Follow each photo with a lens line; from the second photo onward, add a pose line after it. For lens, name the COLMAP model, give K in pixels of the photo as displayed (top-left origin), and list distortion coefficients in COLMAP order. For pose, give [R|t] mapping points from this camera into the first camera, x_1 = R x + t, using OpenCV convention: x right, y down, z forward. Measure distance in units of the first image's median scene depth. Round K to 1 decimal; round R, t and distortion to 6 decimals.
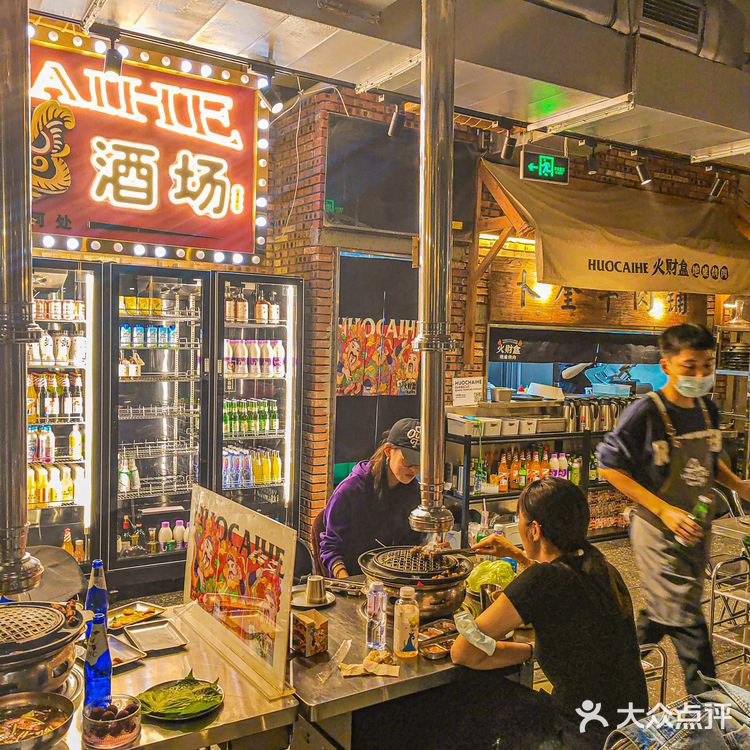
lens RADIAL K [[765.2, 0, 375.0], [0, 765.2, 375.0], [0, 0, 1]] dist [0.062448, -0.032718]
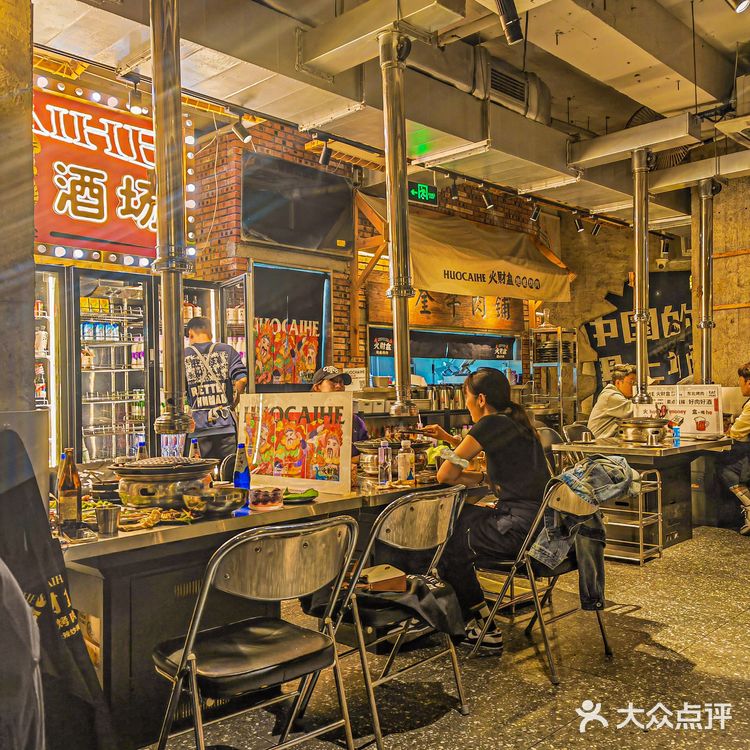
lens RADIAL K [[765.2, 0, 375.0], [0, 765.2, 375.0], [0, 0, 1]] dist [0.062448, -0.032718]
pose [[0.968314, -0.040419, 0.246442, -0.180738], [0.056241, 0.996760, -0.057502, 0.105888], [-0.243320, 0.069540, 0.967450, -0.223411]]
